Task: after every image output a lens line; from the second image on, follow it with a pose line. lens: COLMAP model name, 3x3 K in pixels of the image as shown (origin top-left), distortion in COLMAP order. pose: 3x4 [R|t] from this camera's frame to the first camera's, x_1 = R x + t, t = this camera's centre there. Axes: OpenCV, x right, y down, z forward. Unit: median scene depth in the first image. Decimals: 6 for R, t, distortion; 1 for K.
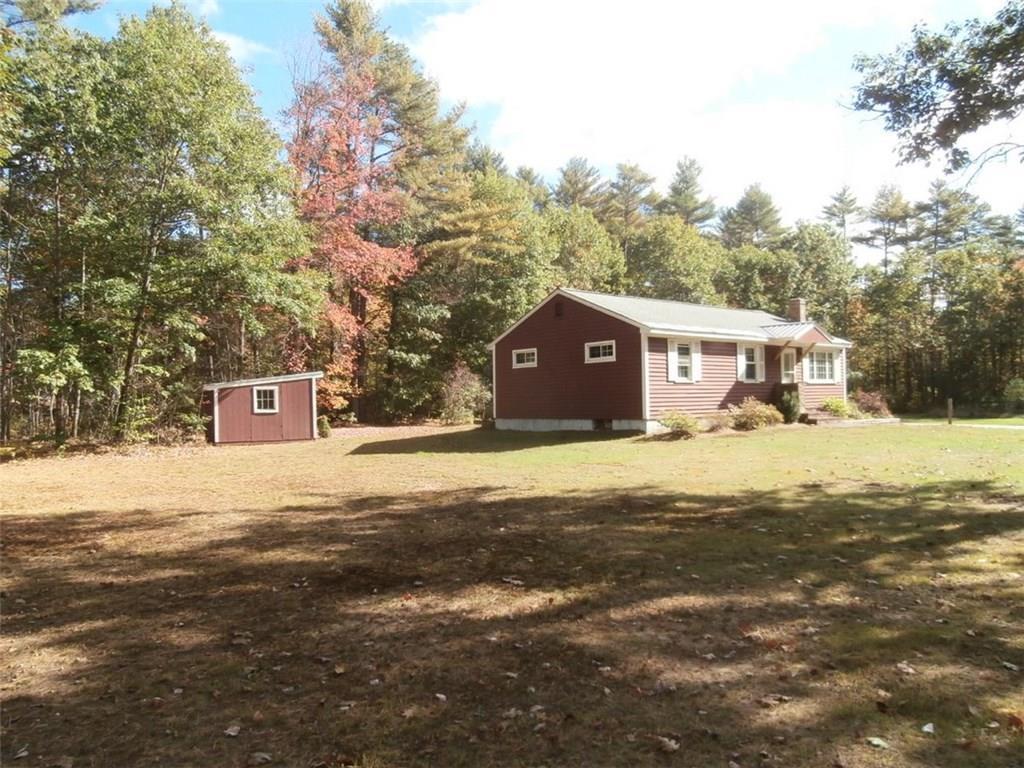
lens RADIAL K [[747.9, 0, 511.8], [0, 747.9, 386.9], [0, 0, 1]] dist [-0.000237, -0.000003]
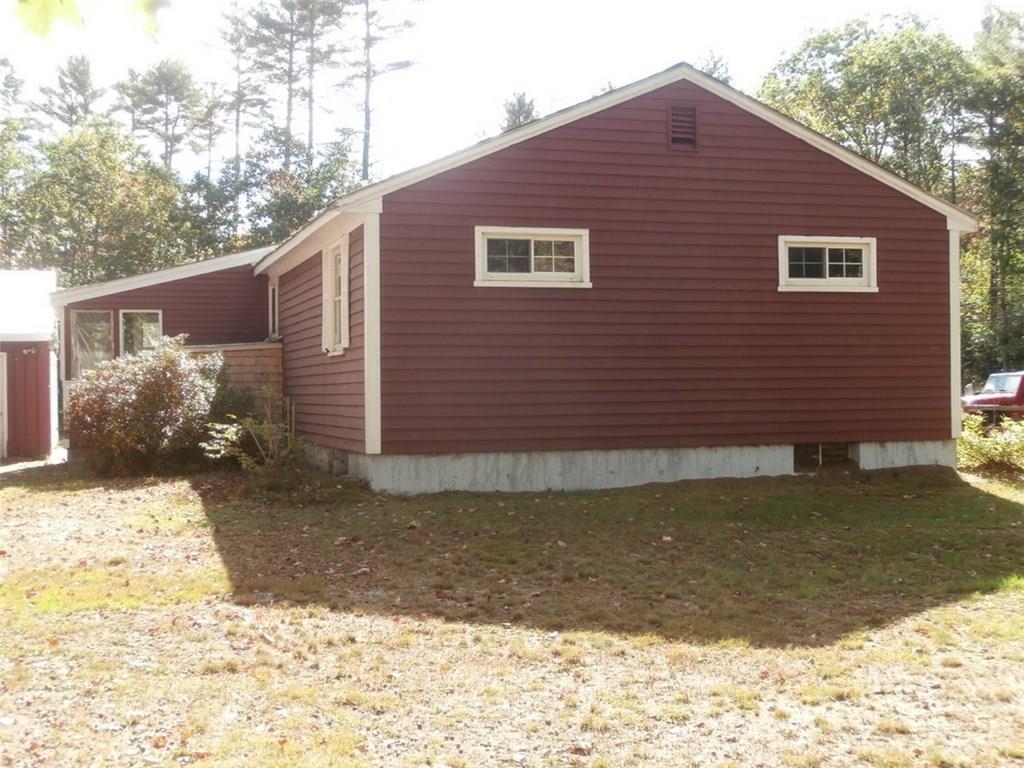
lens RADIAL K [[1397.2, 0, 511.9], [0, 1397.2, 384.5], [0, 0, 1]] dist [0.004331, 0.000000]
pose [[0.330065, 0.008574, 0.943919, -0.591355], [-0.015496, 0.999873, -0.003664, 0.018599], [-0.943831, -0.013418, 0.330156, 0.906149]]
